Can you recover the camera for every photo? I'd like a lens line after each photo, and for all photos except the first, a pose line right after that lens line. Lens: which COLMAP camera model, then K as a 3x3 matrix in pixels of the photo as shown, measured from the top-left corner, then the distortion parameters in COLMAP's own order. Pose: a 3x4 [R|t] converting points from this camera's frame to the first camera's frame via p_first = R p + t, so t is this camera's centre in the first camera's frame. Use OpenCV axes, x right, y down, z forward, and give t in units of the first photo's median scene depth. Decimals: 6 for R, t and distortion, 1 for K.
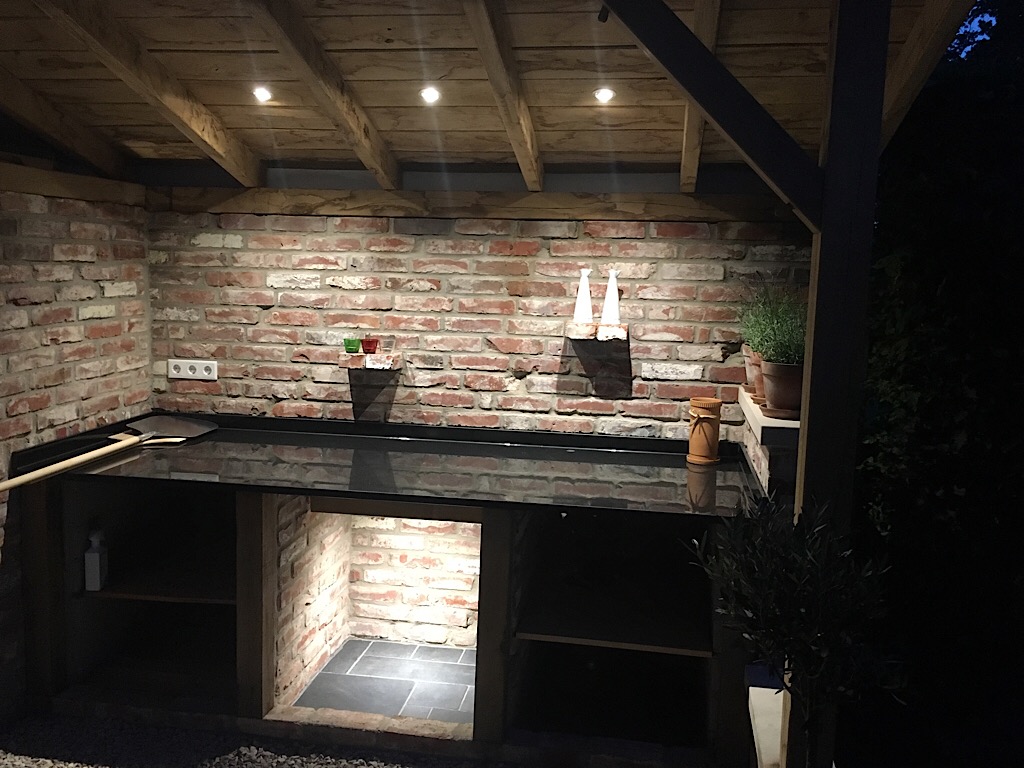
lens RADIAL K [[932.6, 0, 501.7], [0, 932.6, 379.8], [0, 0, 1]] dist [0.054596, -0.006207]
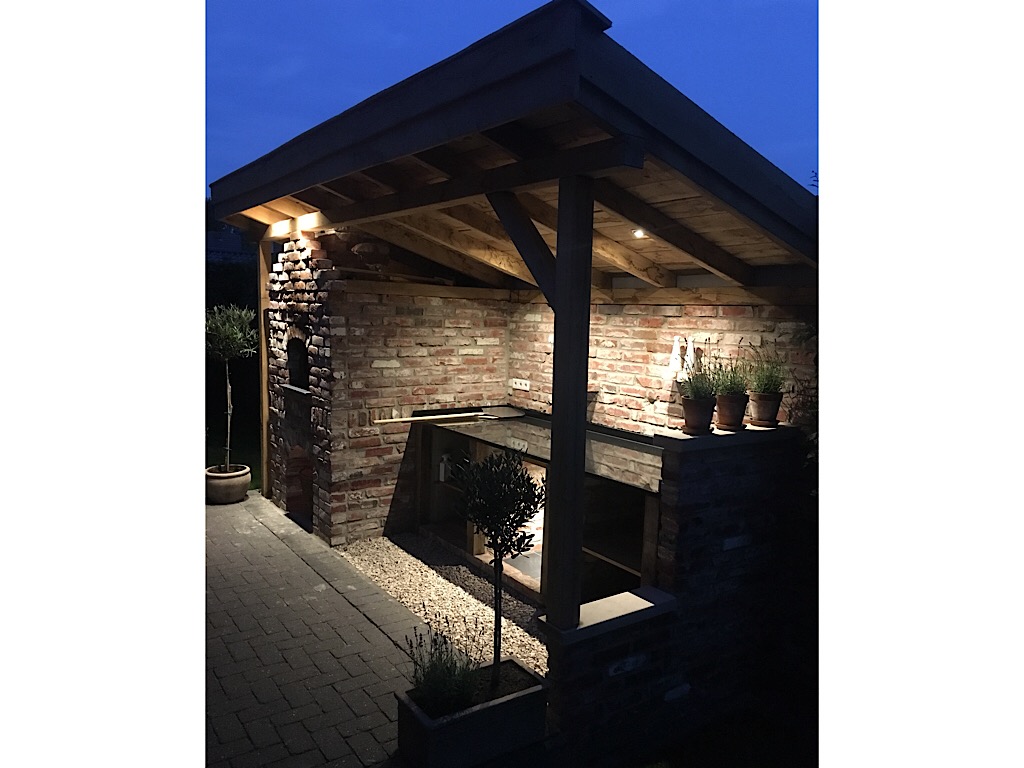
lens RADIAL K [[693.4, 0, 511.9], [0, 693.4, 381.9], [0, 0, 1]] dist [0.051838, -0.002365]
pose [[0.706991, 0.069601, -0.703789, 0.688040], [-0.107438, 0.994165, -0.009609, -0.000908], [0.699014, 0.082407, 0.710344, -0.017492]]
